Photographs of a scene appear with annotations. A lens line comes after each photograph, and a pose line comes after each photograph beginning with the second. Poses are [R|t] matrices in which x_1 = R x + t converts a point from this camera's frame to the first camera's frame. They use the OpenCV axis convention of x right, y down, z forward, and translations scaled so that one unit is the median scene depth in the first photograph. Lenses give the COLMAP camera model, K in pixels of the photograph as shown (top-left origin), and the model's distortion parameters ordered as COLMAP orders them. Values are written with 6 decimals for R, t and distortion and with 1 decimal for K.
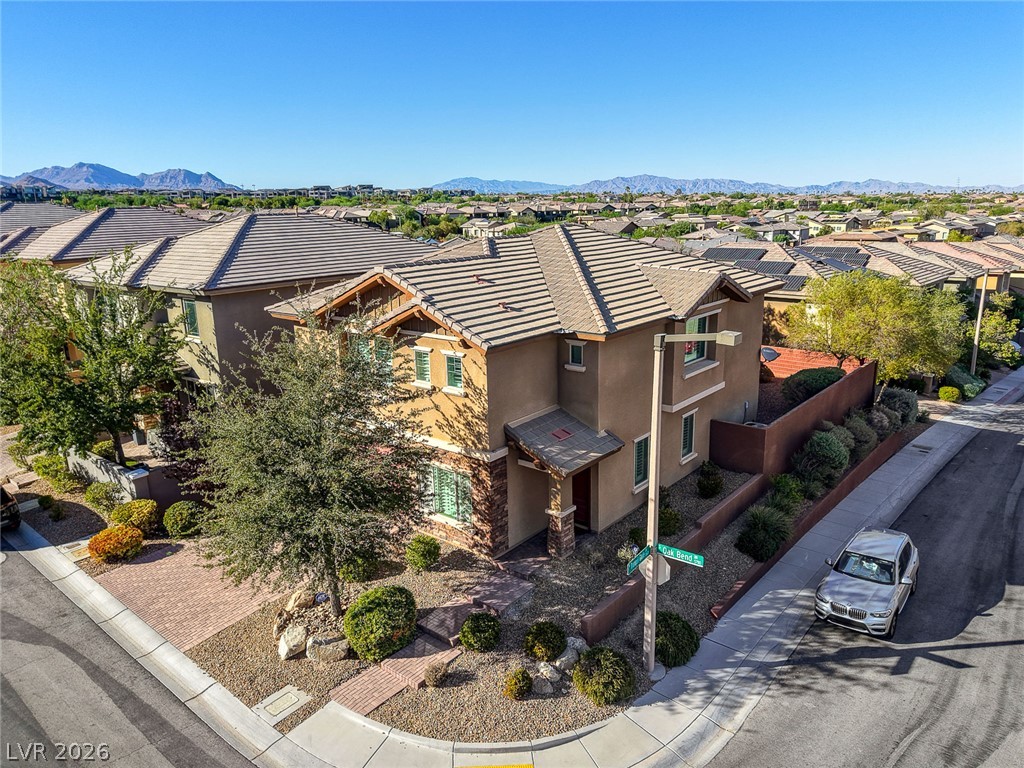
lens RADIAL K [[713.7, 0, 507.6], [0, 713.7, 382.9], [0, 0, 1]] dist [0.009797, -0.004001]
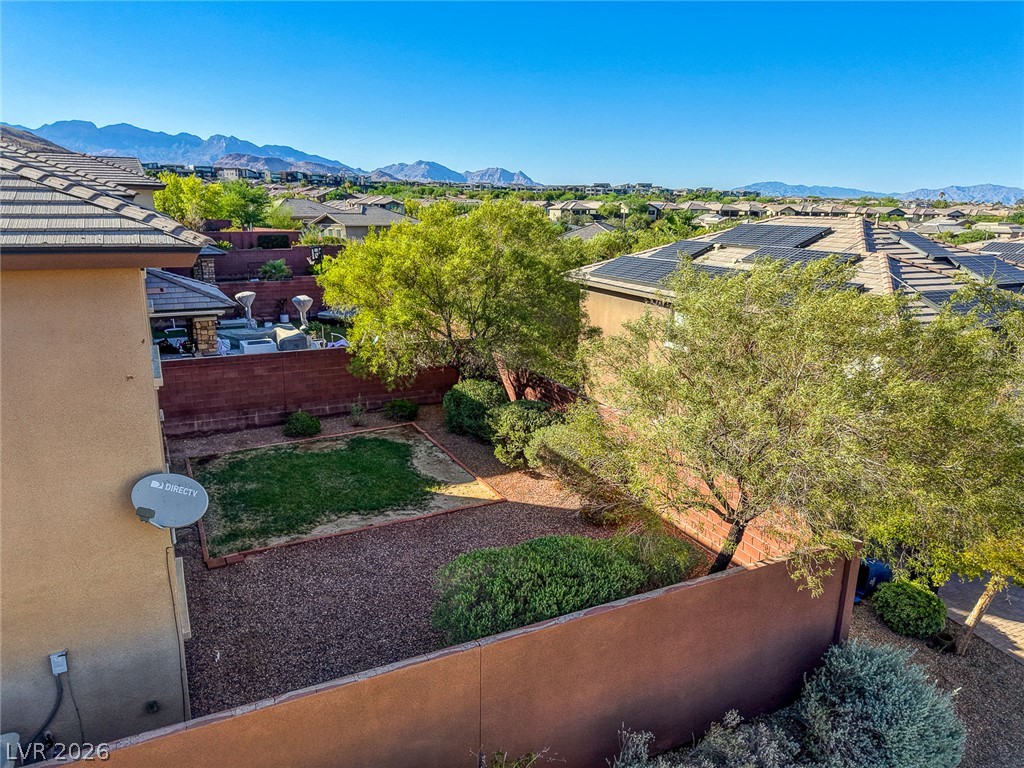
lens RADIAL K [[698.0, 0, 511.0], [0, 698.0, 384.3], [0, 0, 1]] dist [0.021740, -0.027366]
pose [[0.921451, 0.132065, -0.365358, 0.754223], [-0.130255, 0.991035, 0.029717, -0.143678], [0.366008, 0.020207, 0.930392, 1.027282]]
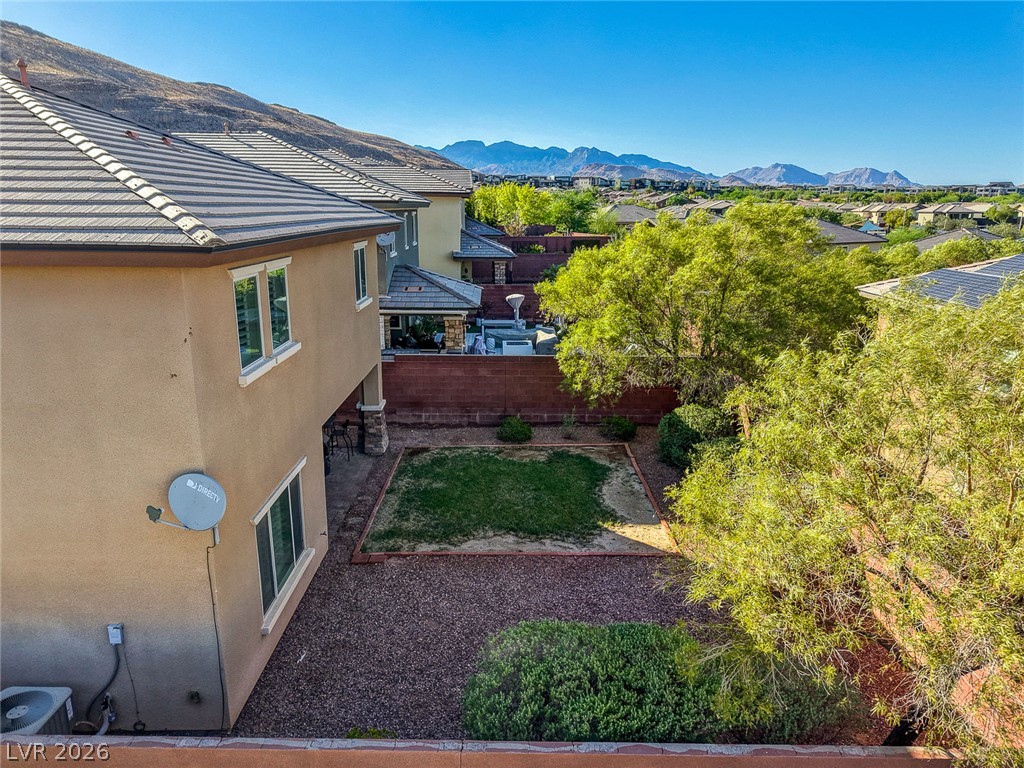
lens RADIAL K [[689.6, 0, 512.0], [0, 689.6, 384.0], [0, 0, 1]] dist [0.036756, -0.038077]
pose [[0.644163, 0.217058, -0.733444, 0.817758], [-0.209301, 0.972313, 0.103927, -0.179362], [0.735695, 0.086565, 0.671758, 1.172377]]
